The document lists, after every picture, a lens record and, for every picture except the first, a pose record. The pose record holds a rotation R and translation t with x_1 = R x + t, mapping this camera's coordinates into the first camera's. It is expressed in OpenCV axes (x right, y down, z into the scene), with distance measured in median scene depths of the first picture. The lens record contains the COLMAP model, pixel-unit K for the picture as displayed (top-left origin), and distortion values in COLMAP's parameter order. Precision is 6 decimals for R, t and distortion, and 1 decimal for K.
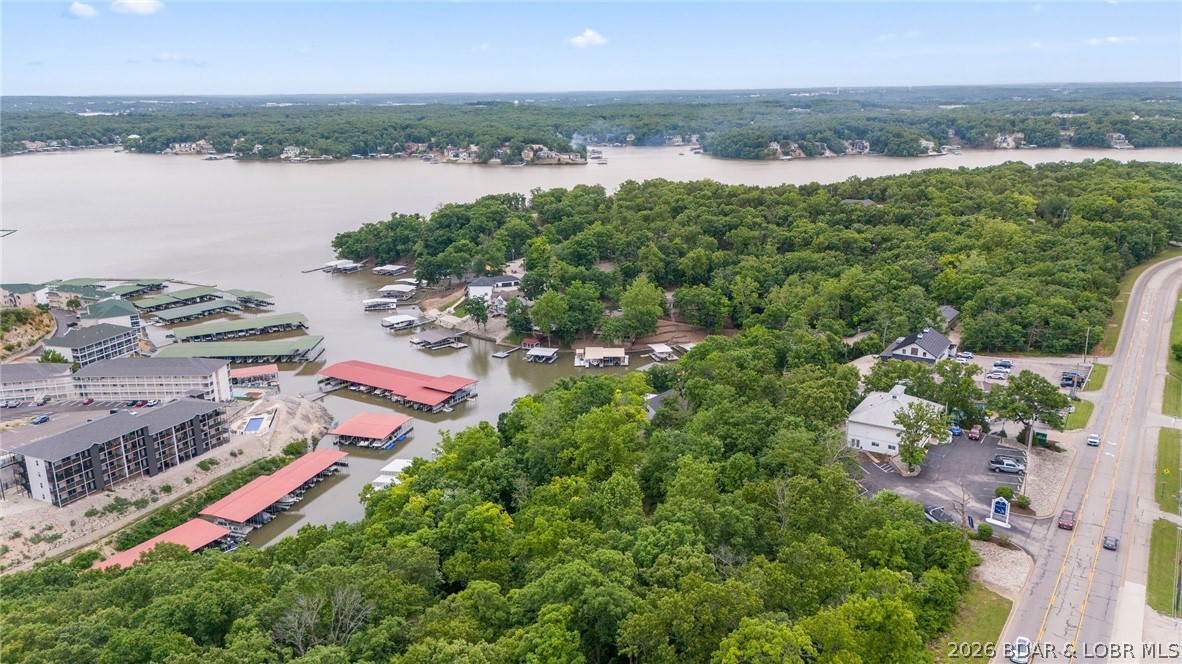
lens RADIAL K [[887.2, 0, 590.2], [0, 887.2, 332.9], [0, 0, 1]] dist [0.004093, -0.008628]
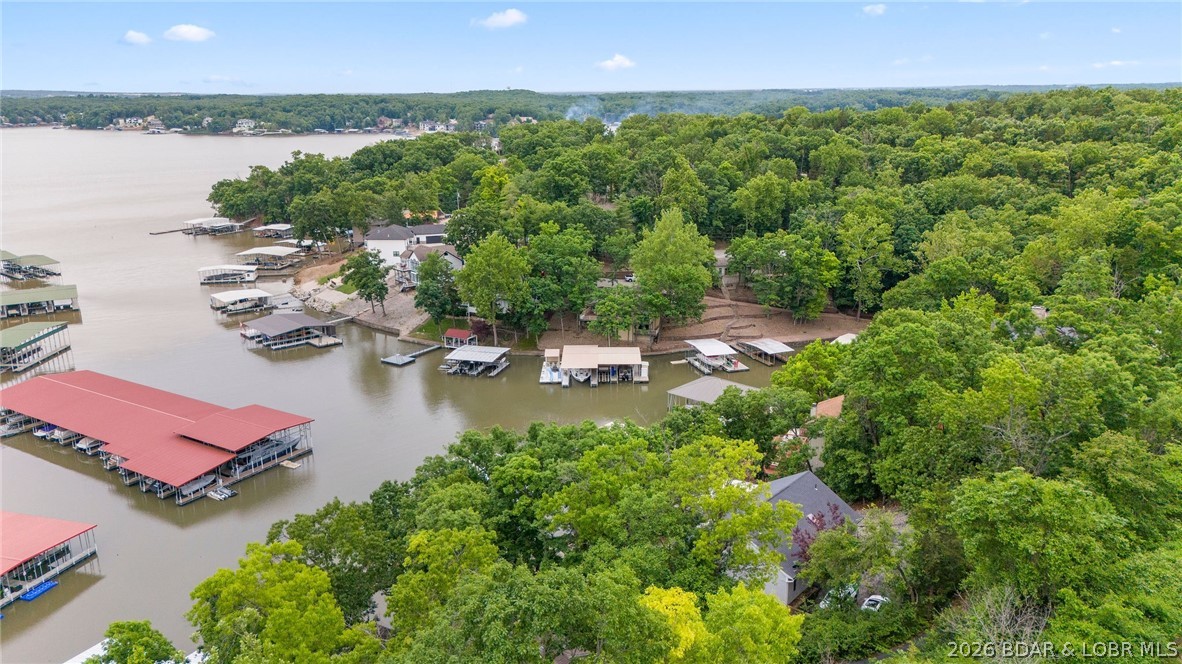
lens RADIAL K [[887.2, 0, 592.1], [0, 887.2, 330.6], [0, 0, 1]] dist [0.004093, -0.008628]
pose [[0.999986, 0.002771, 0.004474, 0.008147], [-0.002747, 0.999982, -0.005317, 0.009527], [-0.004489, 0.005305, 0.999976, 0.450271]]
